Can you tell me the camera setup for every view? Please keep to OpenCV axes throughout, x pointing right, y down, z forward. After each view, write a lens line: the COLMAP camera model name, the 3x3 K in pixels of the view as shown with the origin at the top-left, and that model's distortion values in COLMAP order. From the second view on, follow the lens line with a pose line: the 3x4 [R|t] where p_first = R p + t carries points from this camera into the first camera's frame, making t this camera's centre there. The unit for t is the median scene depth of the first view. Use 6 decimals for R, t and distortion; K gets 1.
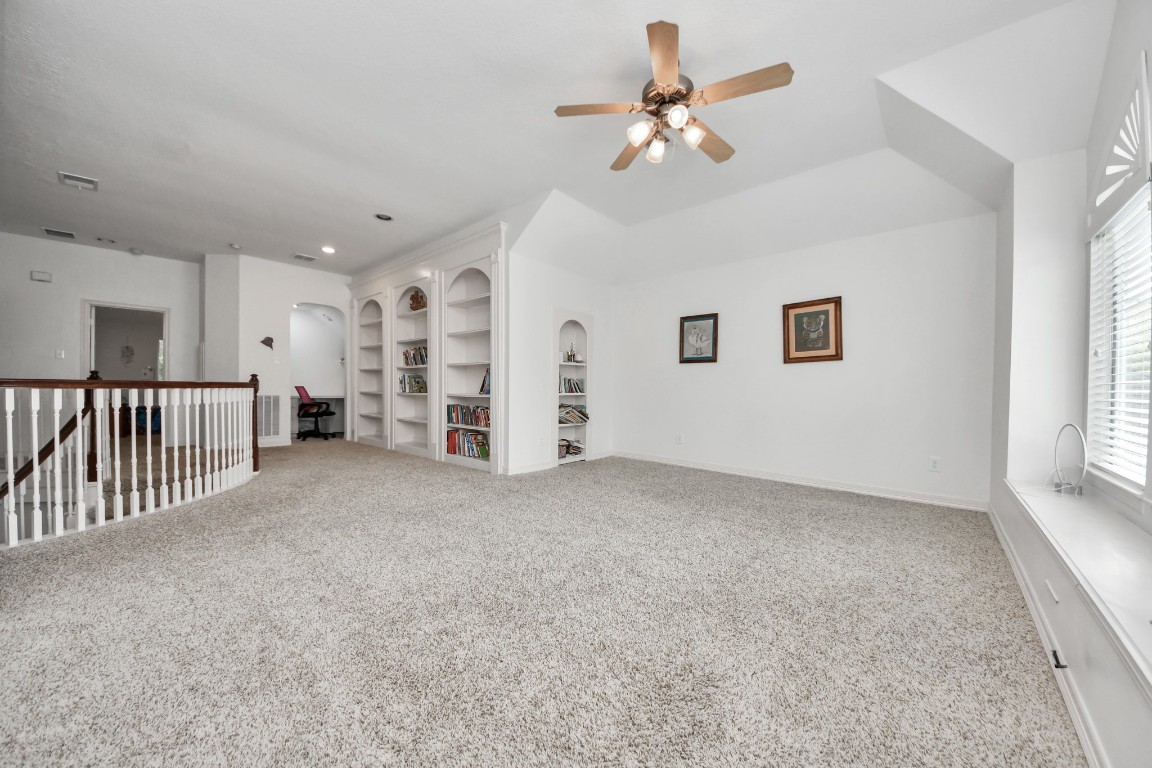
lens RADIAL K [[420.9, 0, 570.4], [0, 420.9, 391.8], [0, 0, 1]] dist [0.009666, -0.014337]
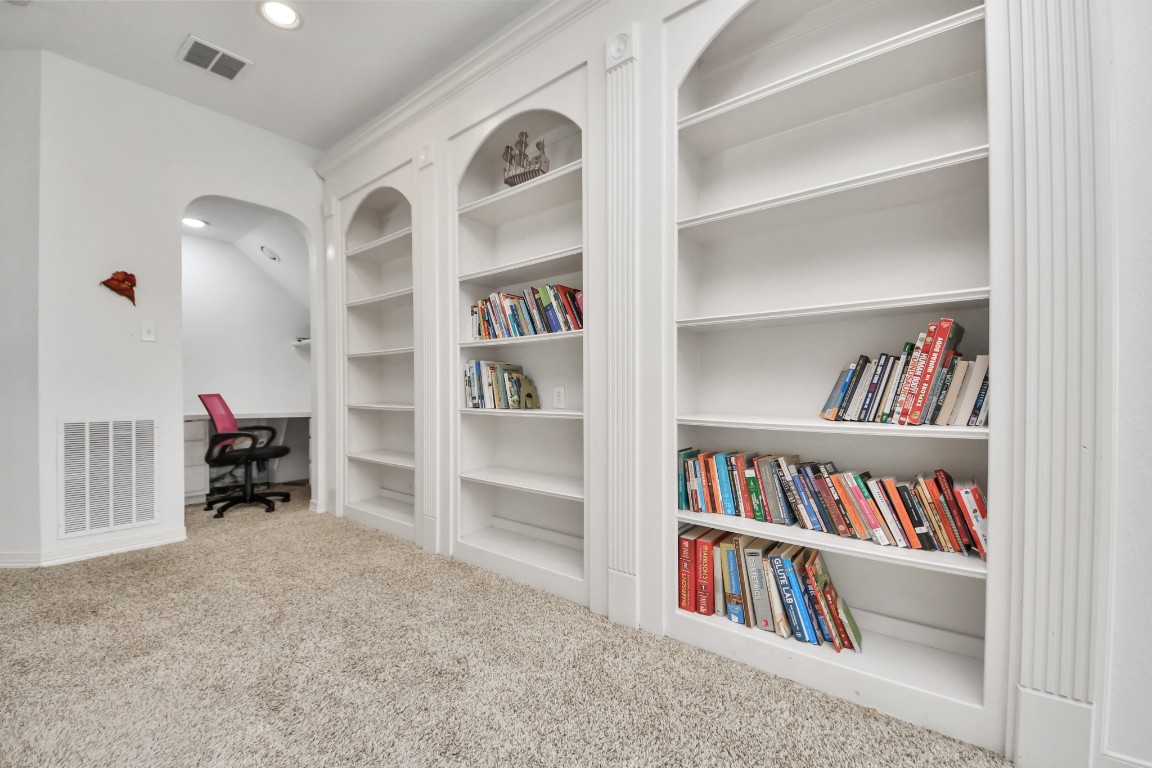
lens RADIAL K [[501.9, 0, 576.0], [0, 501.9, 384.0], [0, 0, 1]] dist [0.001860, 0.000048]
pose [[0.999248, -0.011704, 0.036970, -0.301395], [0.012659, 0.999590, -0.025680, -0.008141], [-0.036655, 0.026129, 0.998986, 0.498927]]
